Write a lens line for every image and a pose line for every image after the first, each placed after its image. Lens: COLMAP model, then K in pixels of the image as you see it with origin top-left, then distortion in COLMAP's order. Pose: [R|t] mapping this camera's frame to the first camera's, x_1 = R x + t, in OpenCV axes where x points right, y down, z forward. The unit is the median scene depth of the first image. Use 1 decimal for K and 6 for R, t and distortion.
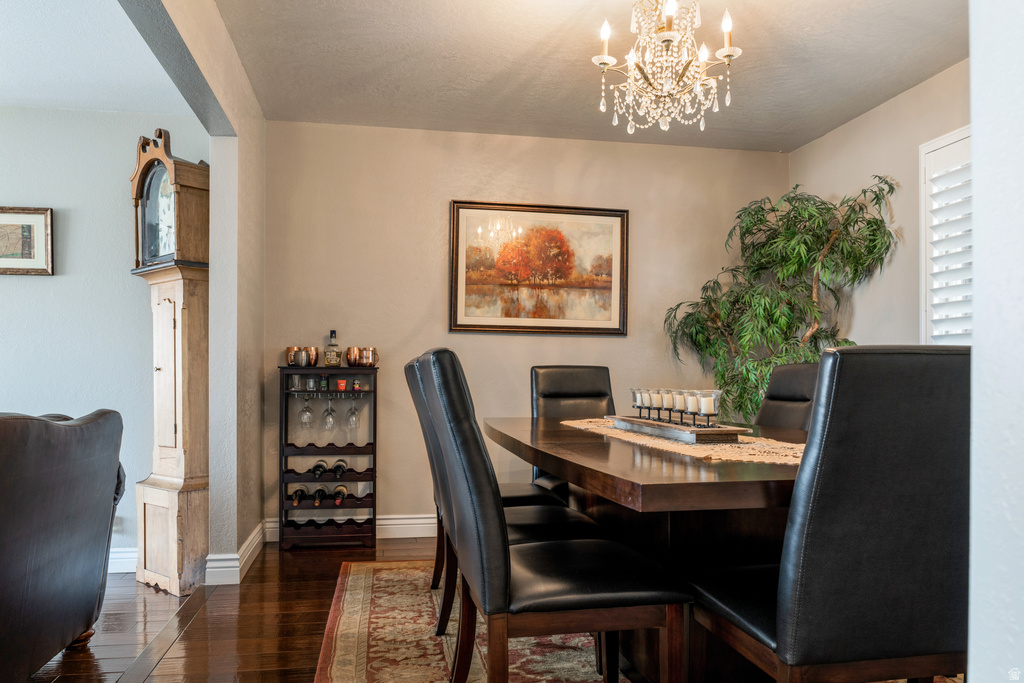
lens RADIAL K [[786.0, 0, 512.0], [0, 786.0, 341.5], [0, 0, 1]] dist [-0.006832, -0.001304]
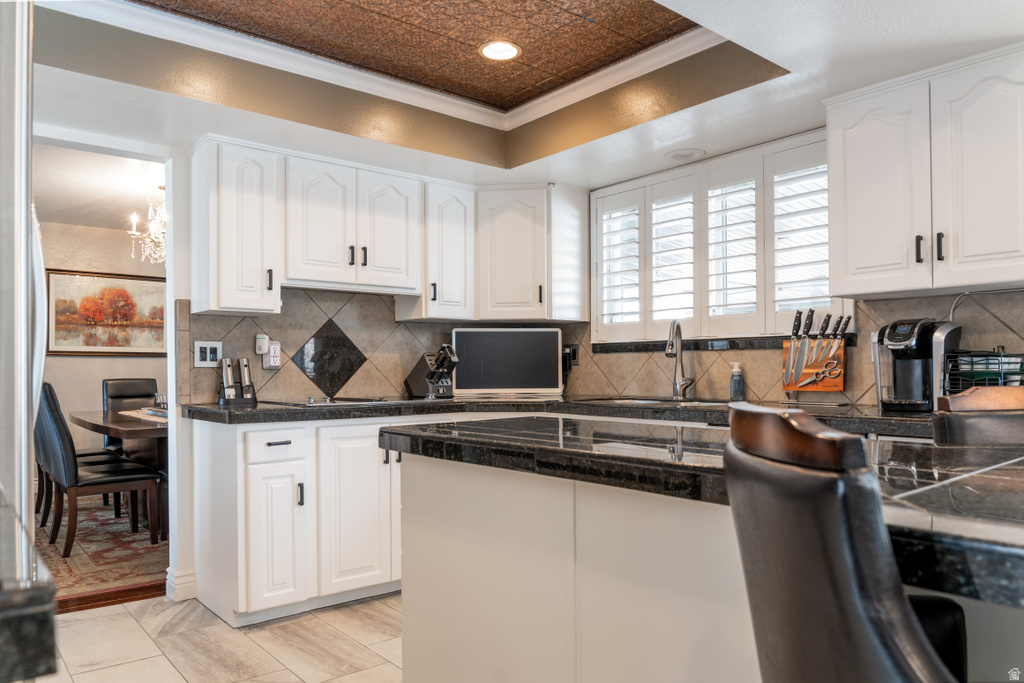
lens RADIAL K [[707.2, 0, 494.8], [0, 707.2, 370.4], [0, 0, 1]] dist [-0.004392, -0.002222]
pose [[0.879115, -0.009951, 0.476506, 0.036061], [-0.011803, 0.999021, 0.042638, -0.051370], [-0.476464, -0.043108, 0.878137, -0.588802]]
